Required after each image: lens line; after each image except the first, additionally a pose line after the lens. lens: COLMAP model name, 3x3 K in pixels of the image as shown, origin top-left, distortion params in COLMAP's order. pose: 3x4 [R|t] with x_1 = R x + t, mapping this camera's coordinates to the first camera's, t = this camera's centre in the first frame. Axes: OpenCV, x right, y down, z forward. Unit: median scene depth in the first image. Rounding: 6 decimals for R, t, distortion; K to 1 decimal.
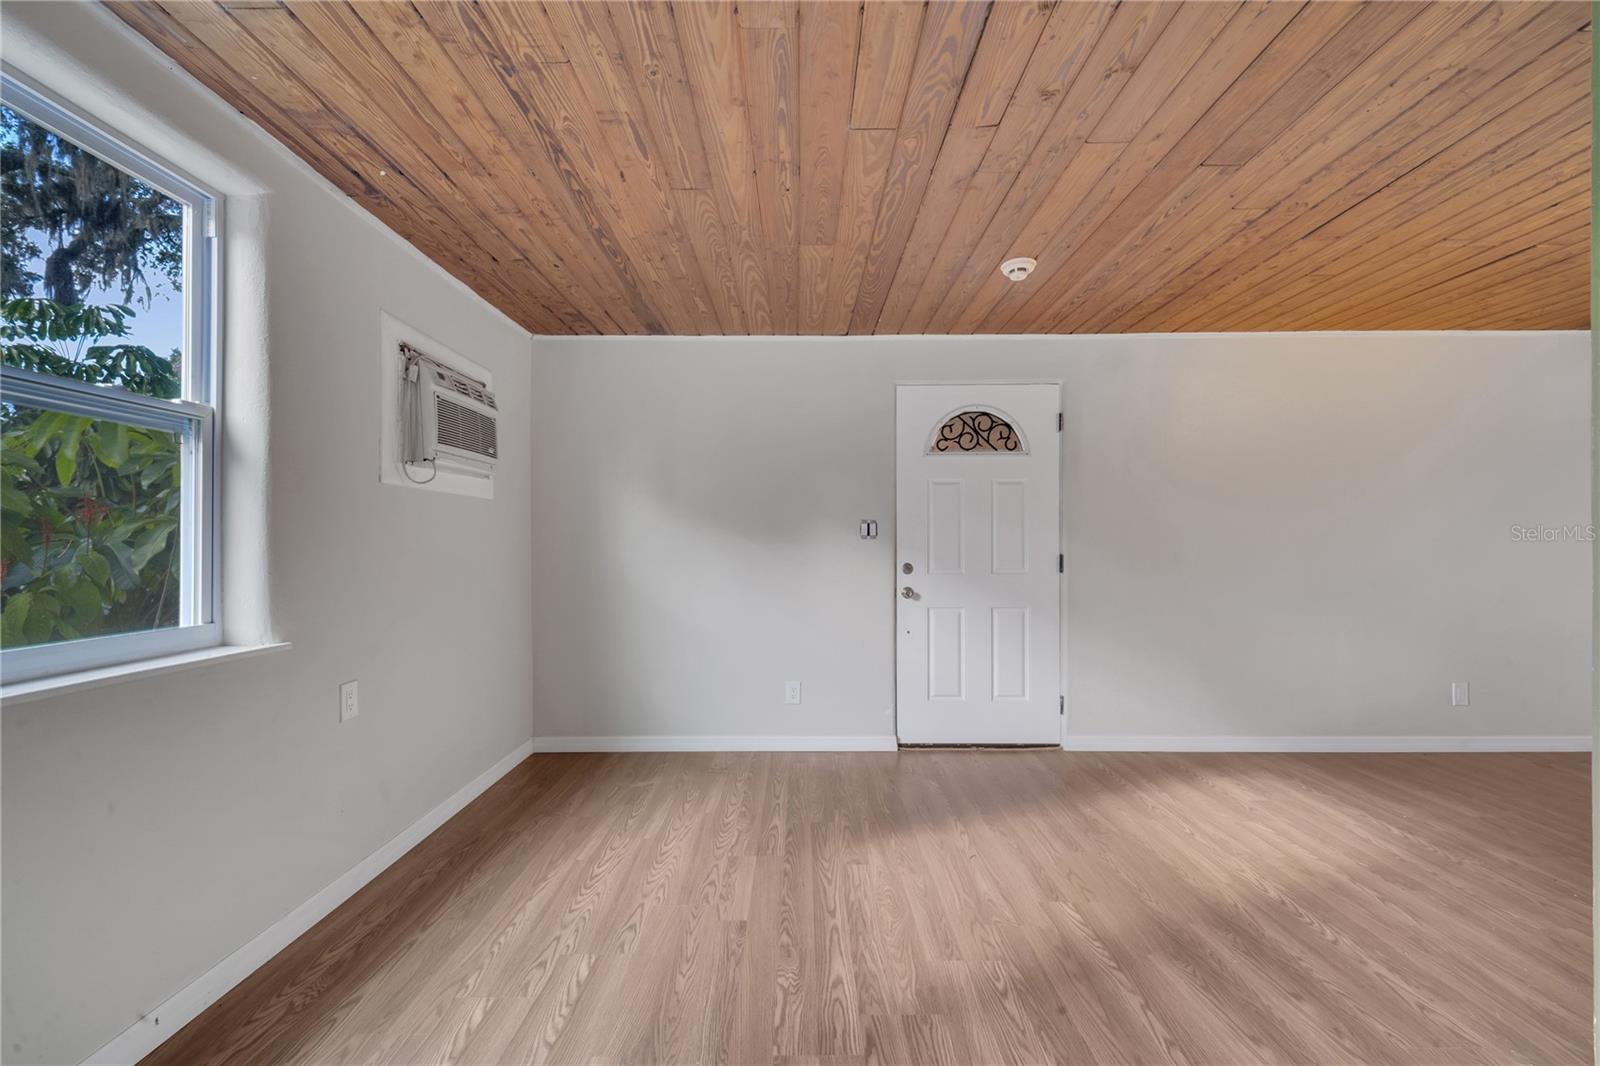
lens RADIAL K [[644.6, 0, 793.1], [0, 644.6, 540.5], [0, 0, 1]] dist [0.008492, -0.000269]
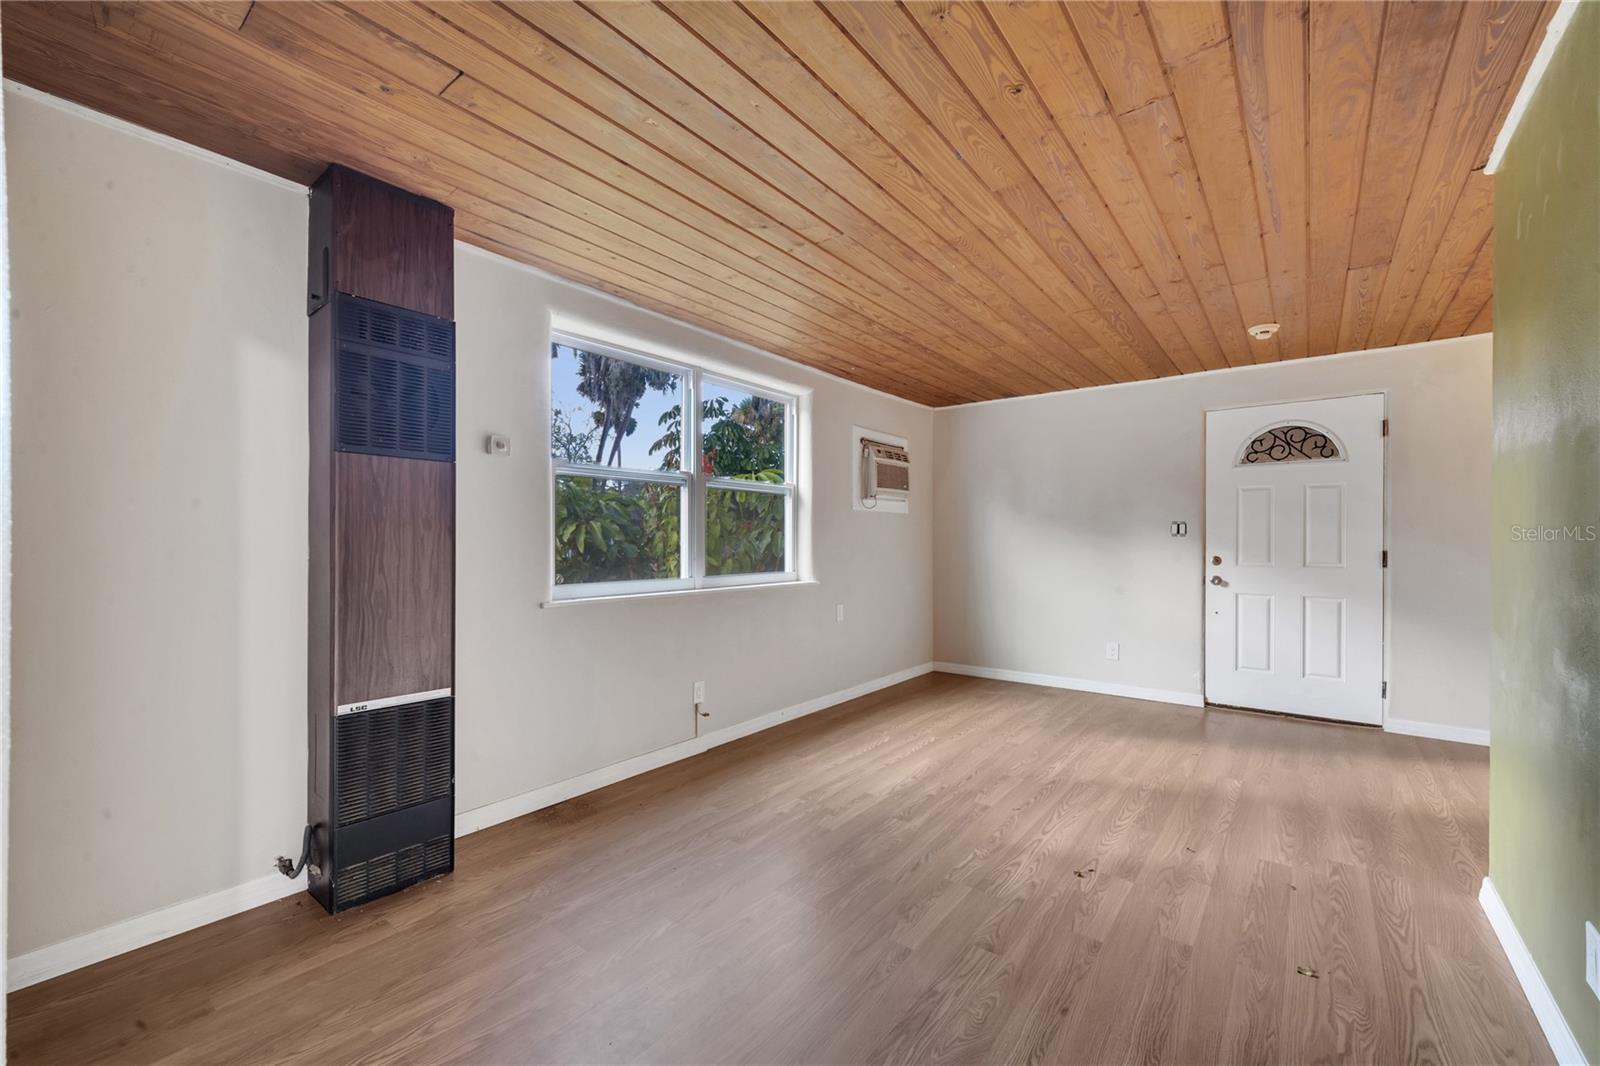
lens RADIAL K [[644.6, 0, 793.1], [0, 644.6, 540.5], [0, 0, 1]] dist [0.008492, -0.000269]
pose [[0.788536, 0.003781, -0.614977, 0.401609], [0.000160, 0.999980, 0.006353, -0.003726], [0.614988, -0.005108, 0.788520, -0.618293]]
